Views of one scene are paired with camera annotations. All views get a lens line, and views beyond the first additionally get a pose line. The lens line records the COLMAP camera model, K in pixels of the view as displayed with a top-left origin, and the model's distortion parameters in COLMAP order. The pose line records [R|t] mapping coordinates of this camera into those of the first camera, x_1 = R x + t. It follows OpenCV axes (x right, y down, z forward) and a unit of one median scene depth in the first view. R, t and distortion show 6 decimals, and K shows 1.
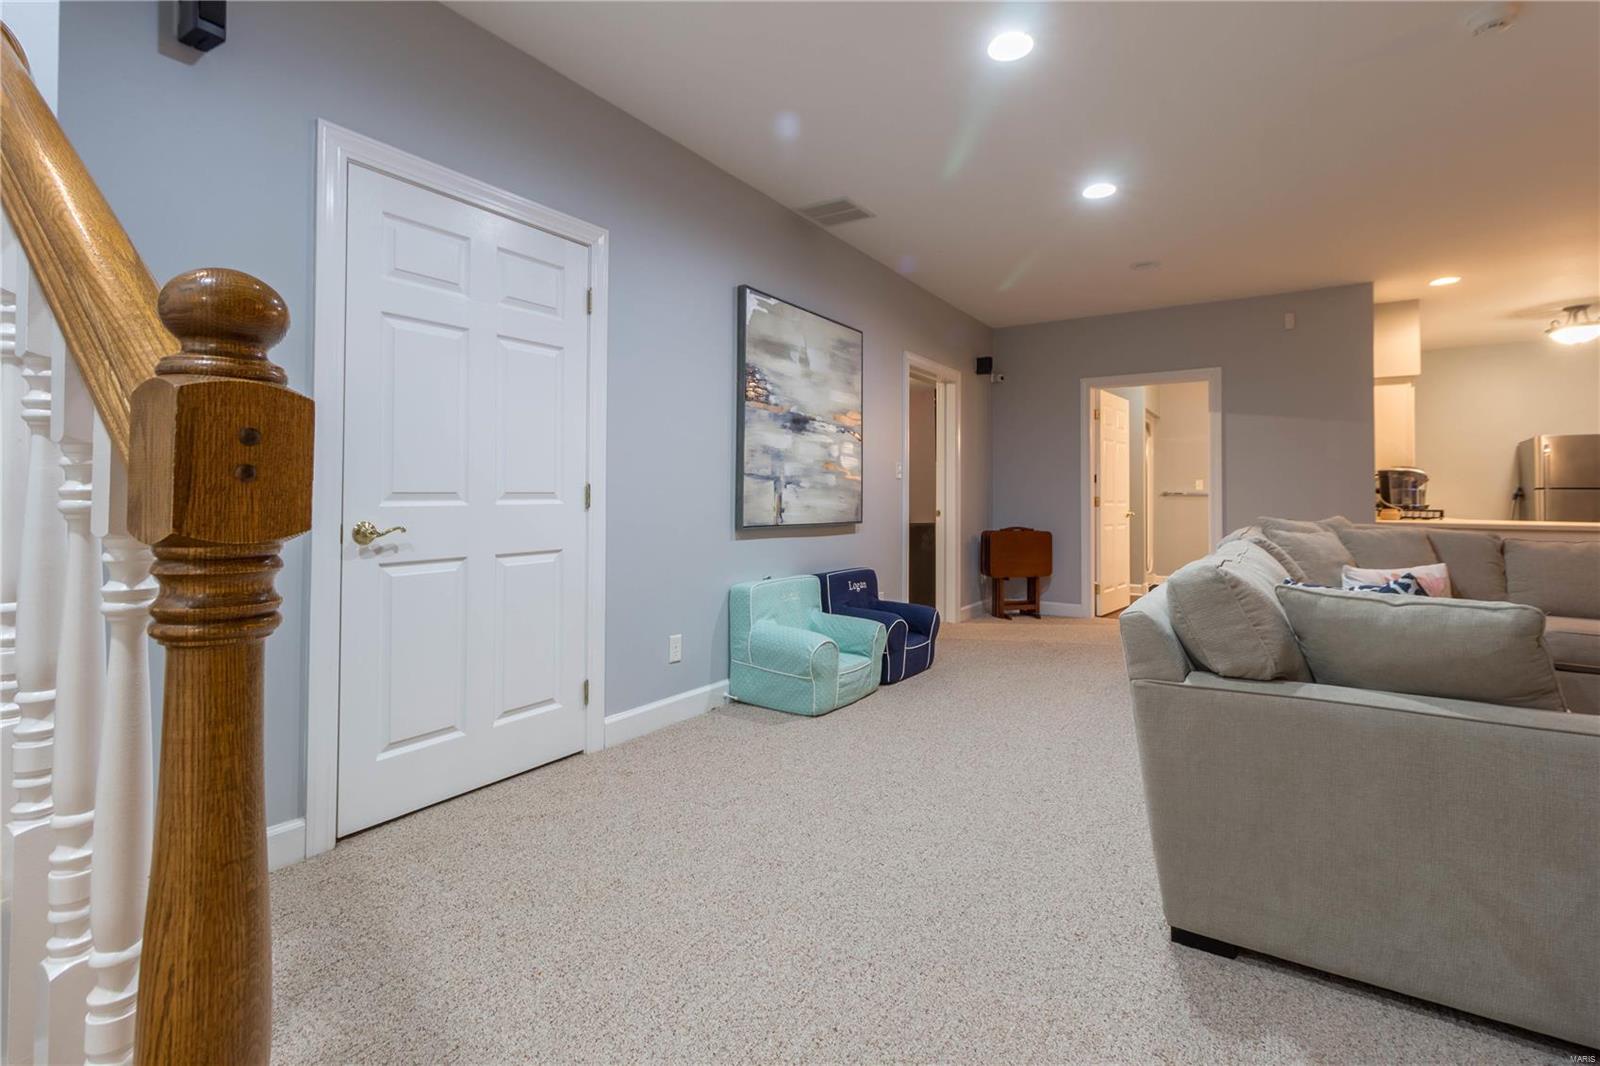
lens RADIAL K [[743.0, 0, 804.7], [0, 743.0, 482.2], [0, 0, 1]] dist [0.000842, 0.000545]
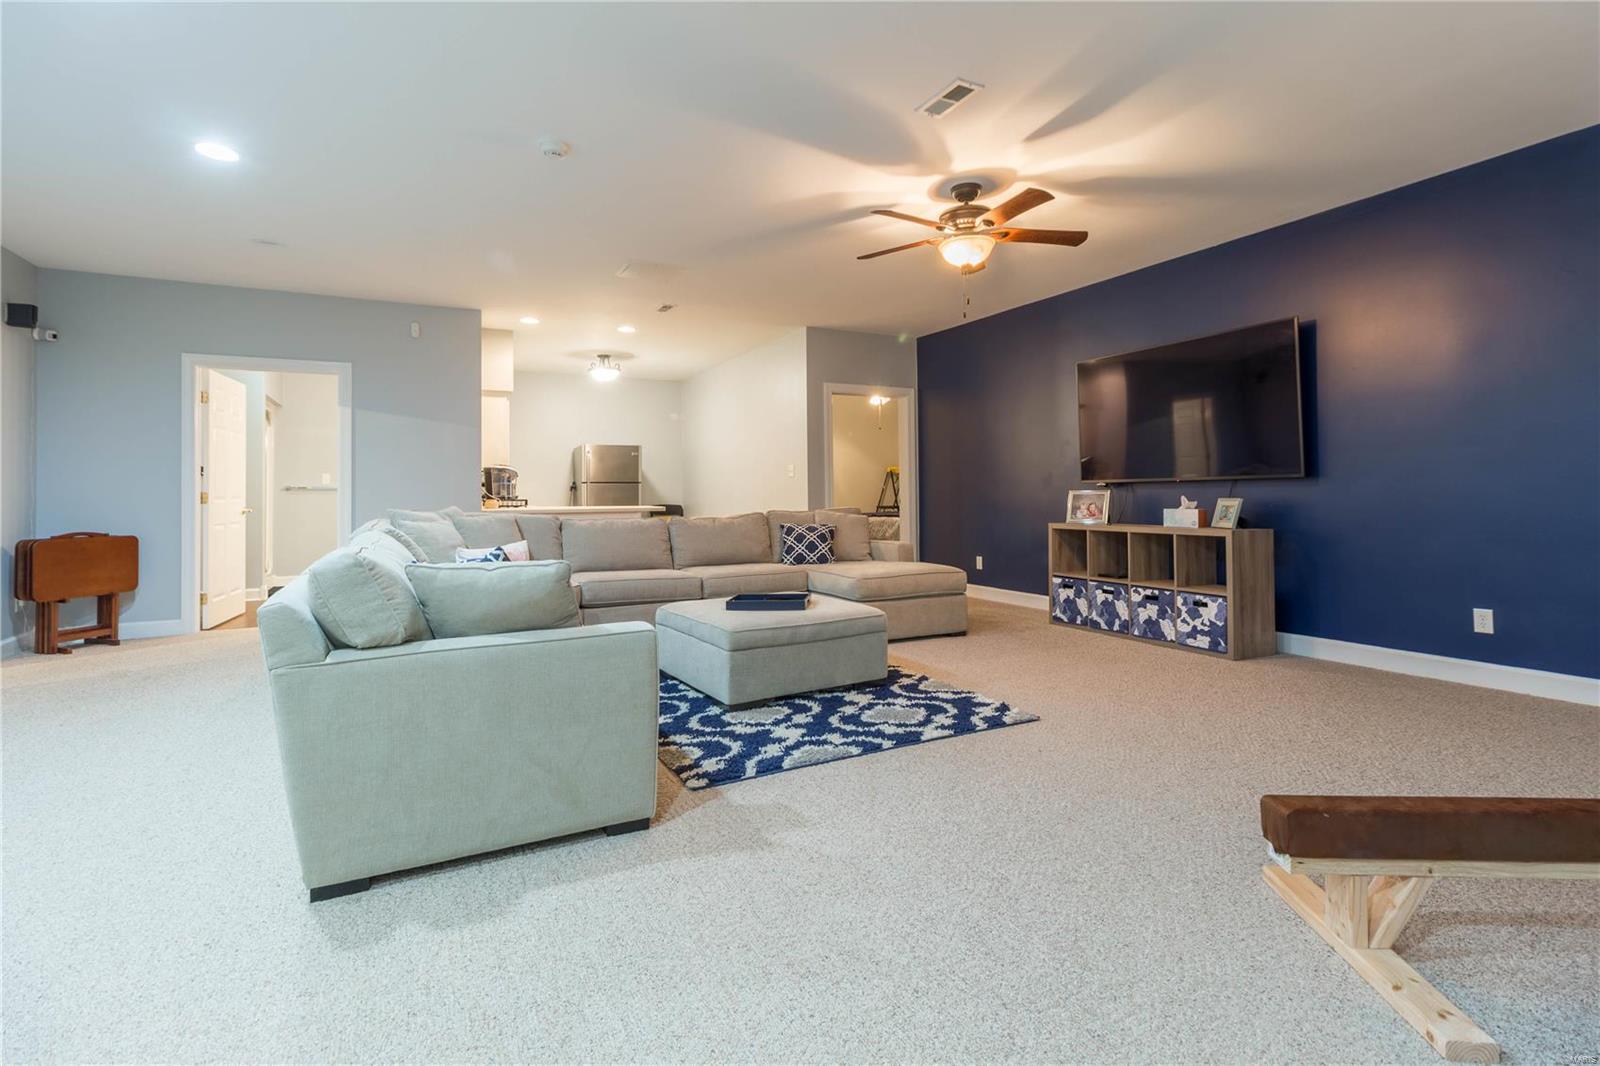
lens RADIAL K [[743.0, 0, 804.7], [0, 743.0, 482.2], [0, 0, 1]] dist [0.000842, 0.000545]
pose [[0.485943, 0.000870, 0.873990, -0.064401], [-0.008501, 0.999957, 0.003731, -0.002983], [-0.873949, -0.009243, 0.485929, -0.091733]]
